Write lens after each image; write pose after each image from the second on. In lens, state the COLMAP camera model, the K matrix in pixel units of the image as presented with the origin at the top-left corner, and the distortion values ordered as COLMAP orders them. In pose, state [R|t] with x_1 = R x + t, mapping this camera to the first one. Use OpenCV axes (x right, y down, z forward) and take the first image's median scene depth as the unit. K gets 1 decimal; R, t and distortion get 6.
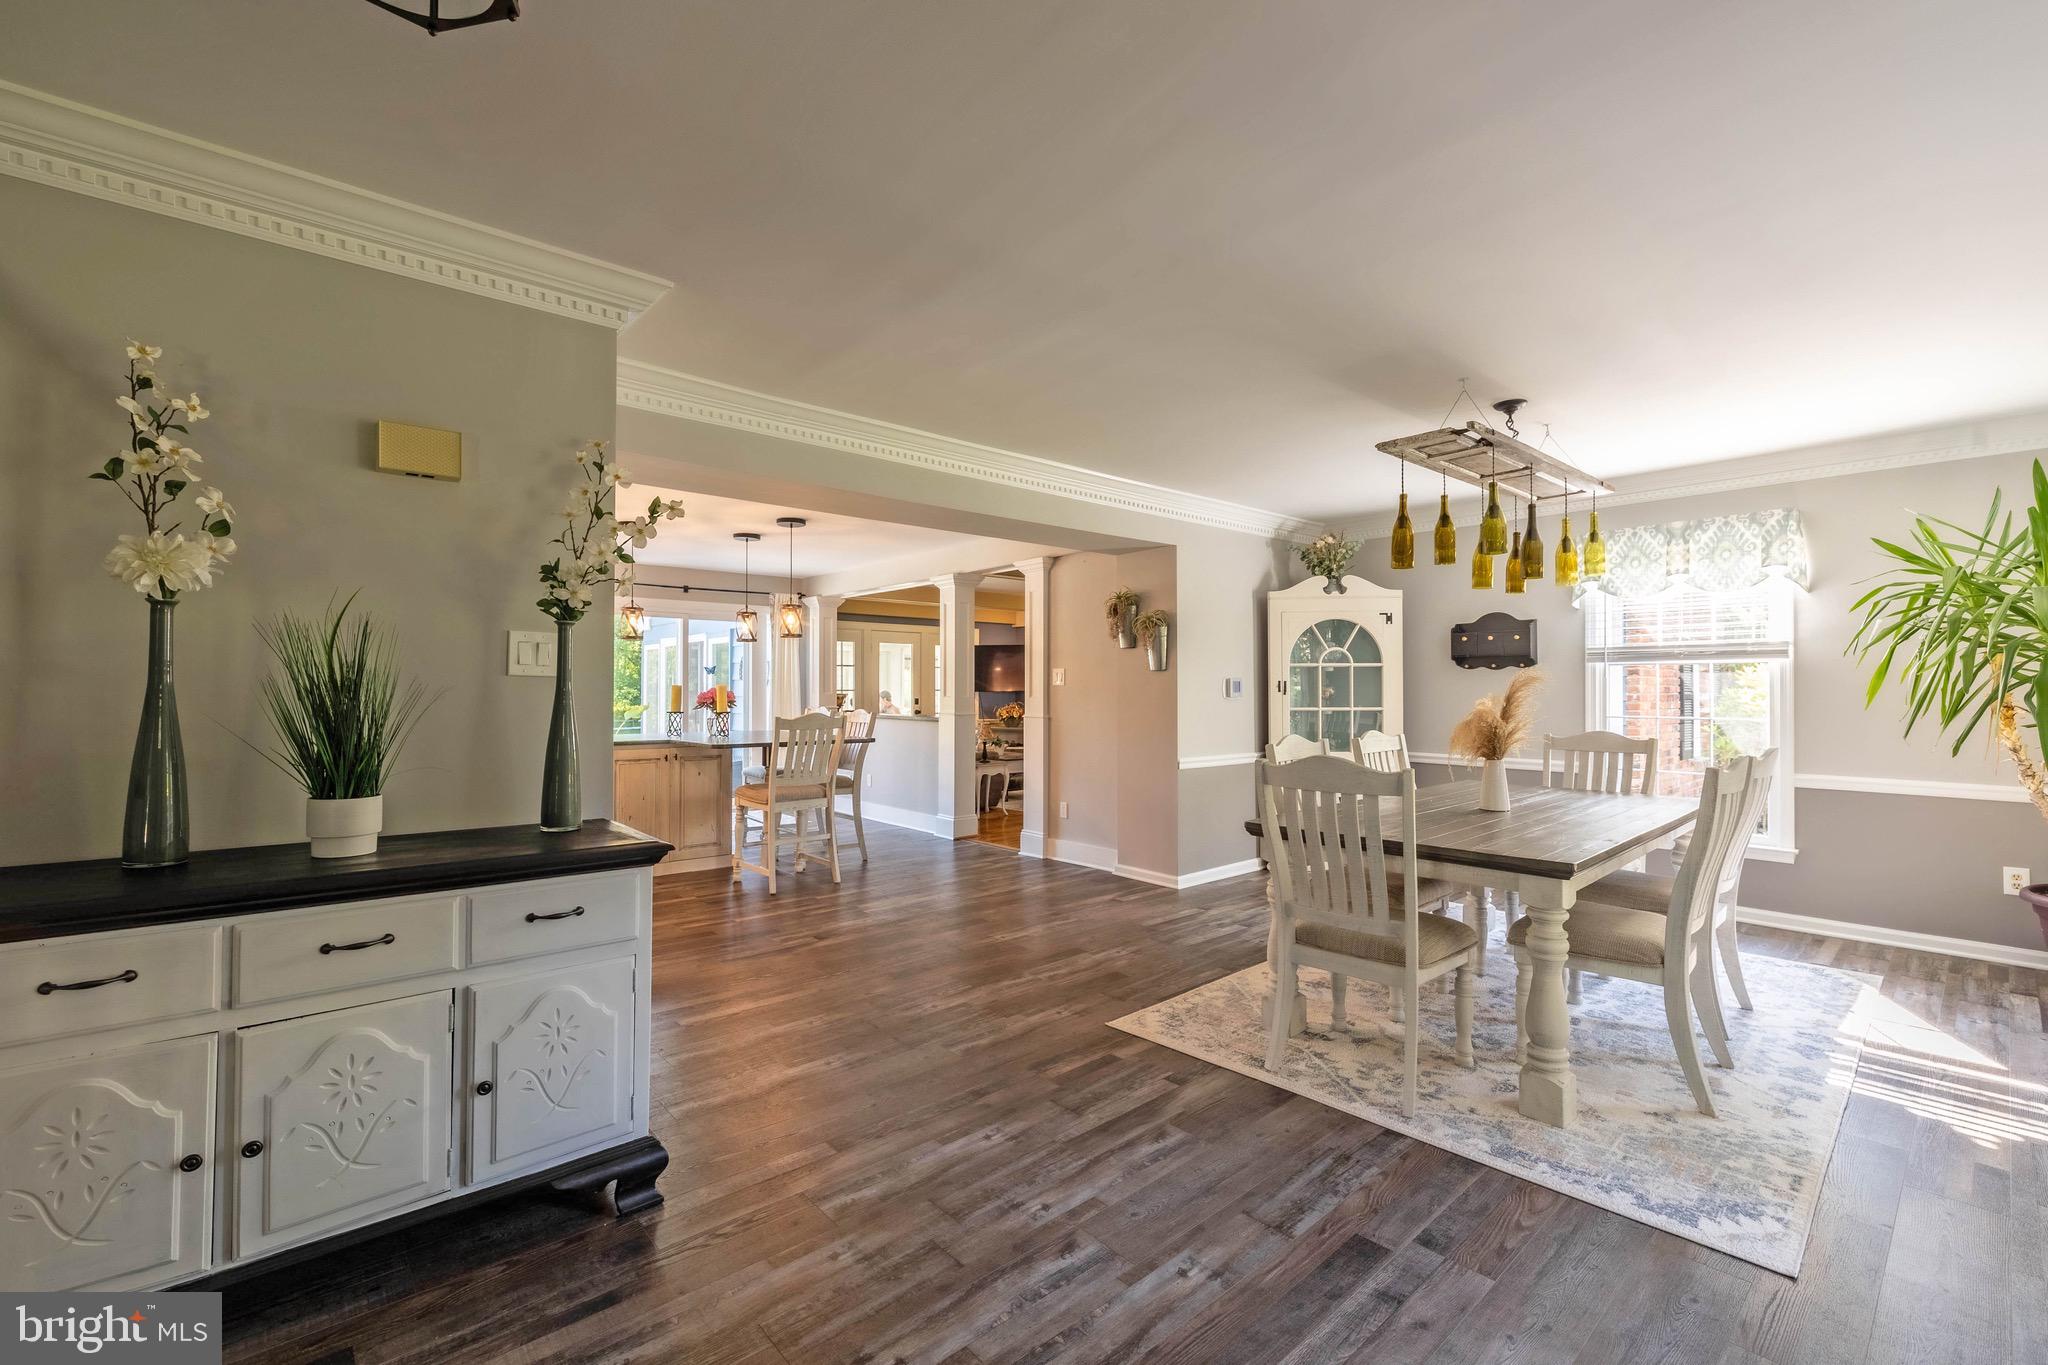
lens RADIAL K [[862.4, 0, 1025.0], [0, 862.4, 680.5], [0, 0, 1]] dist [0.000145, 0.000337]
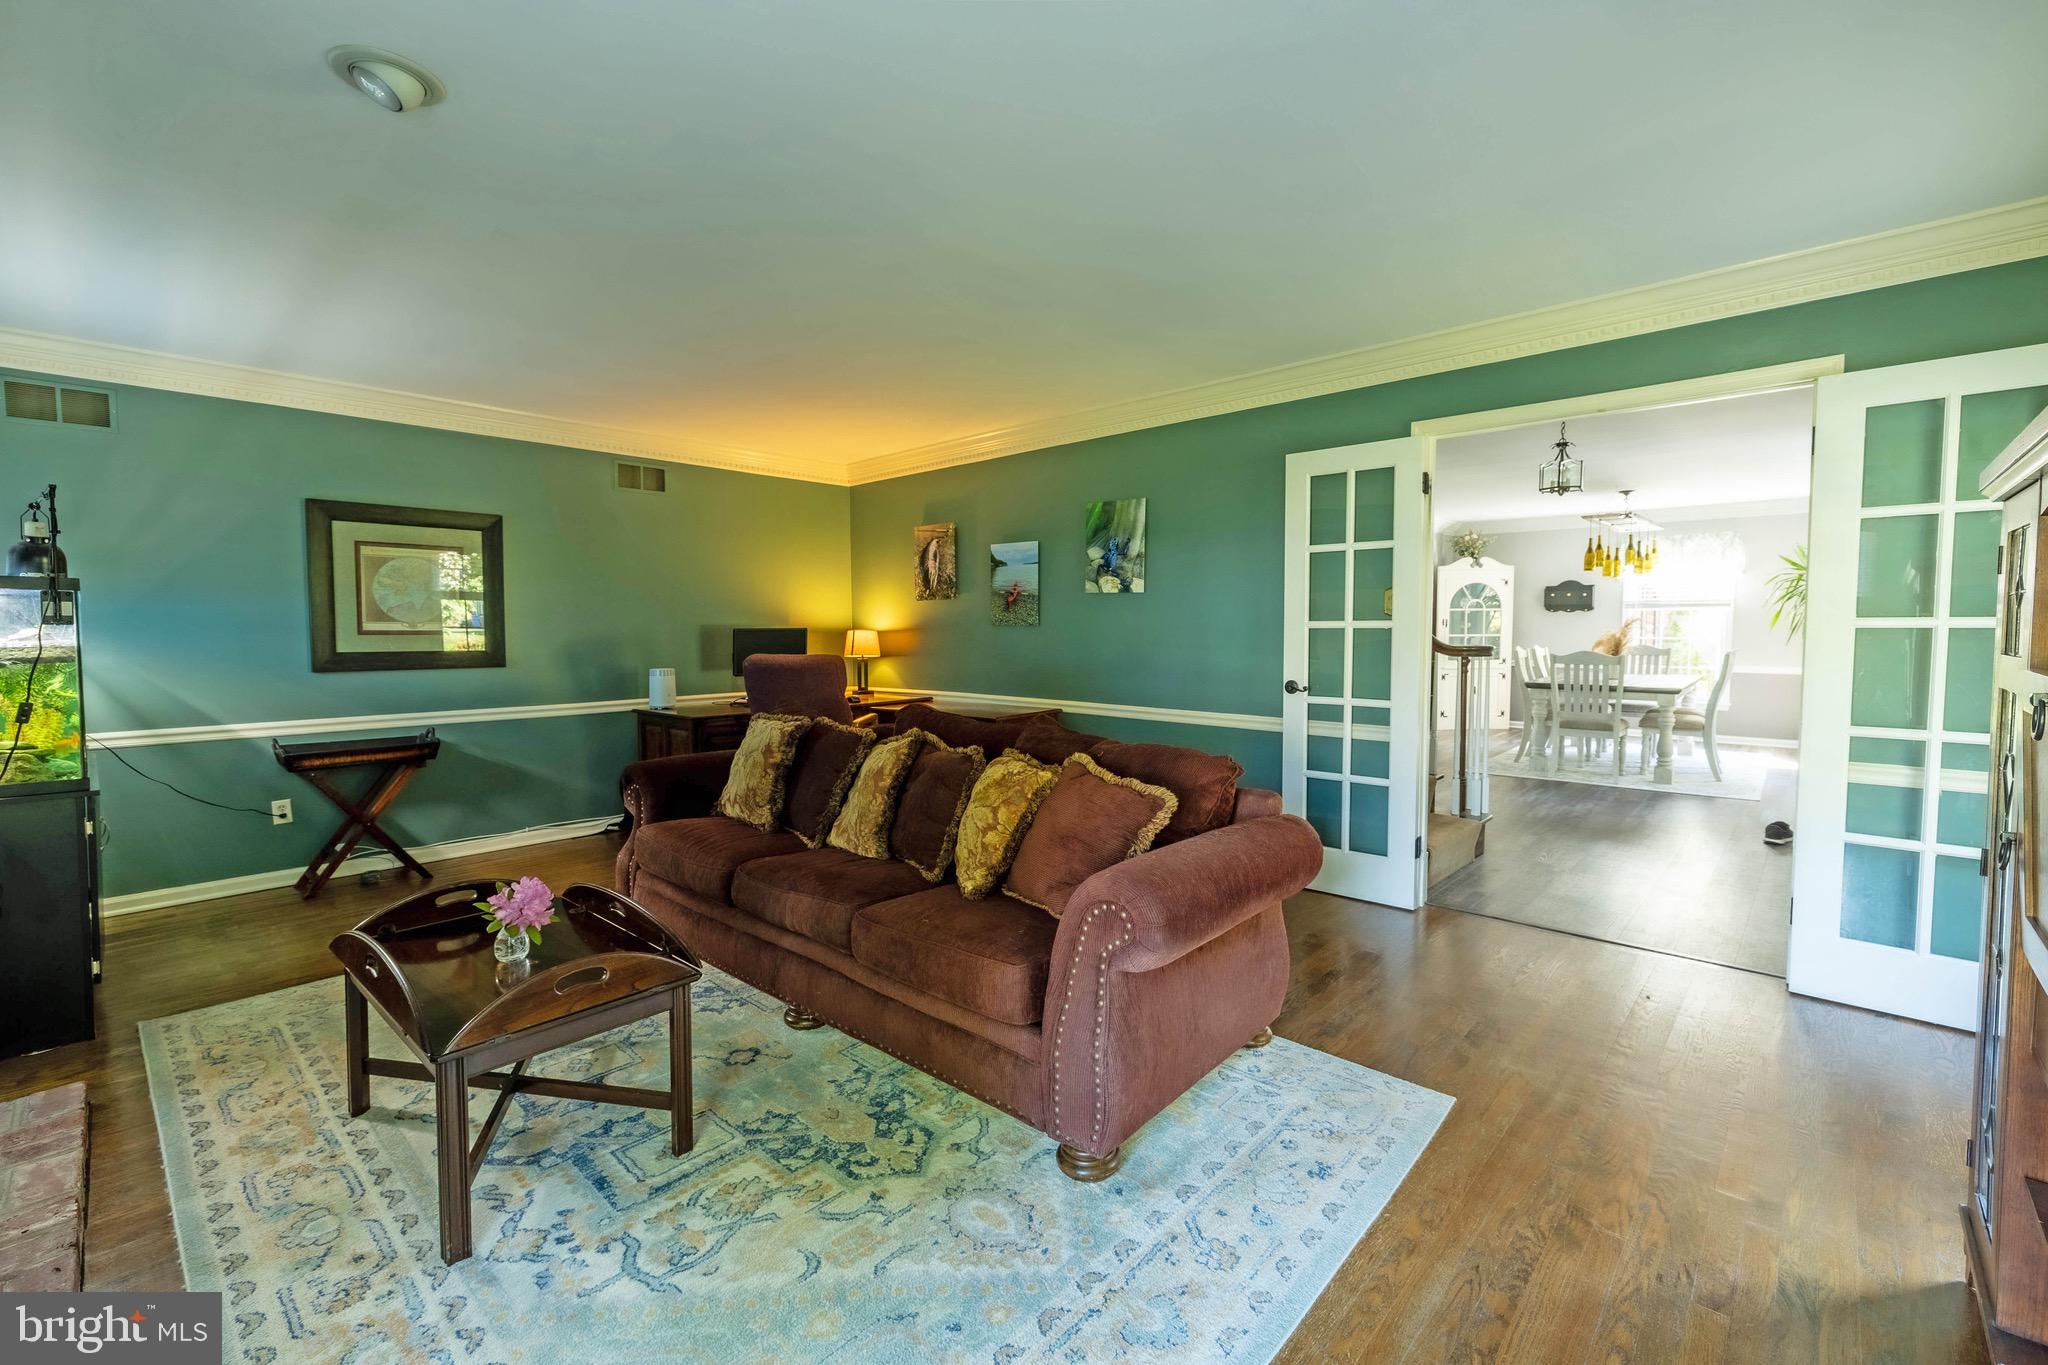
lens RADIAL K [[862.4, 0, 1024.3], [0, 862.4, 680.6], [0, 0, 1]] dist [0.000145, 0.000337]
pose [[0.995007, -0.013142, 0.098940, -1.183358], [0.005790, 0.997224, 0.074235, -0.017843], [-0.099641, -0.073291, 0.992321, -1.042486]]
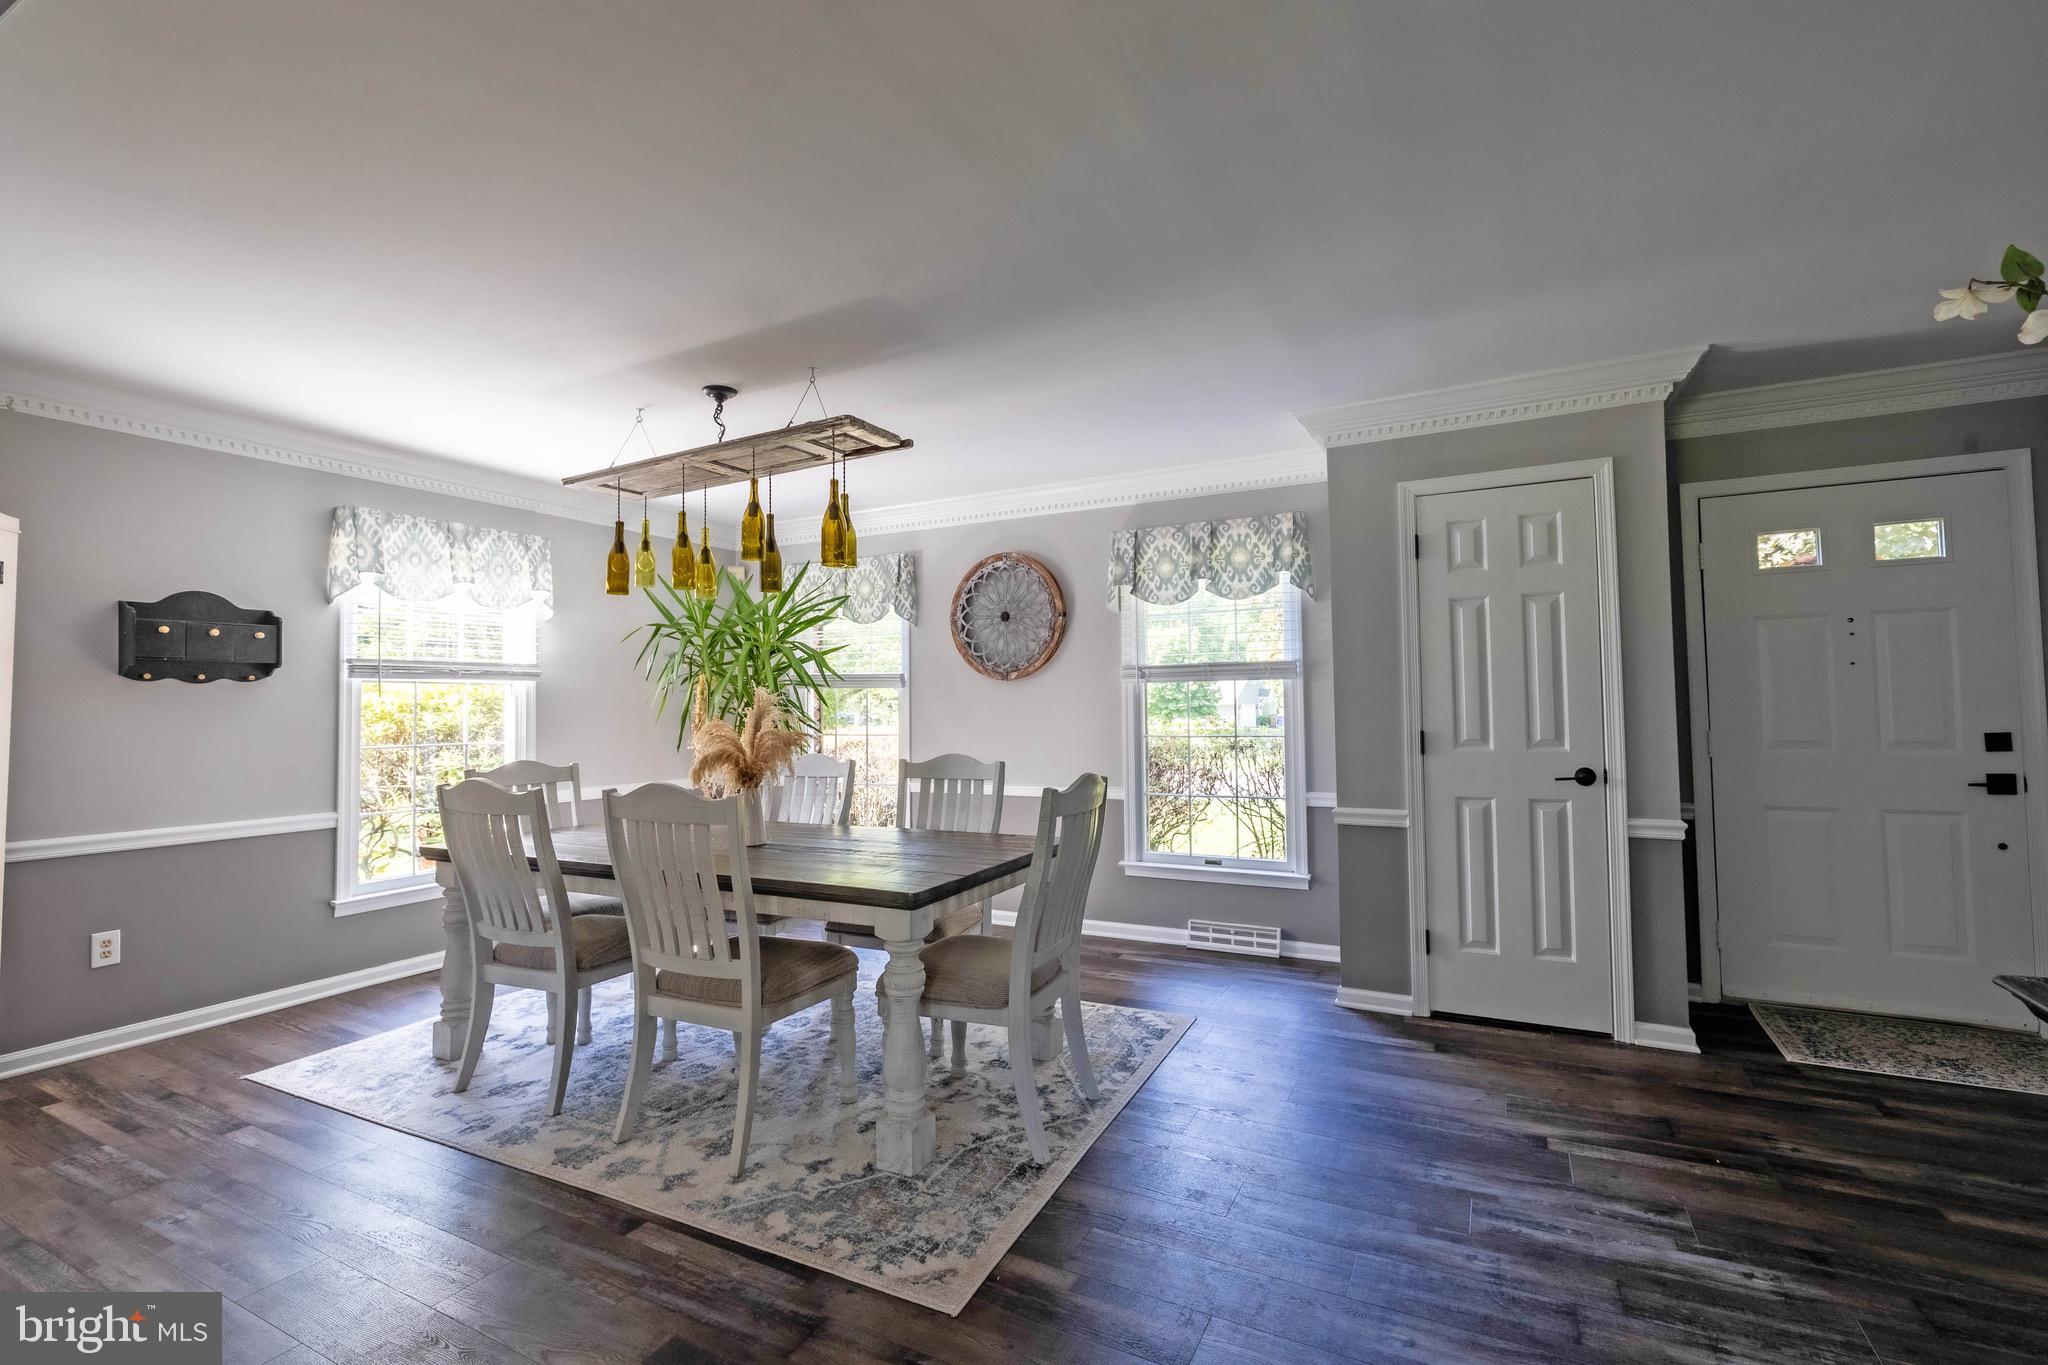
lens RADIAL K [[927.6, 0, 1016.3], [0, 927.6, 672.7], [0, 0, 1]] dist [0.000098, -0.000009]
pose [[-0.364312, 0.035676, 0.930594, -0.452747], [0.003512, 0.999311, -0.036936, 0.008991], [-0.931271, -0.010188, -0.364186, 1.101707]]
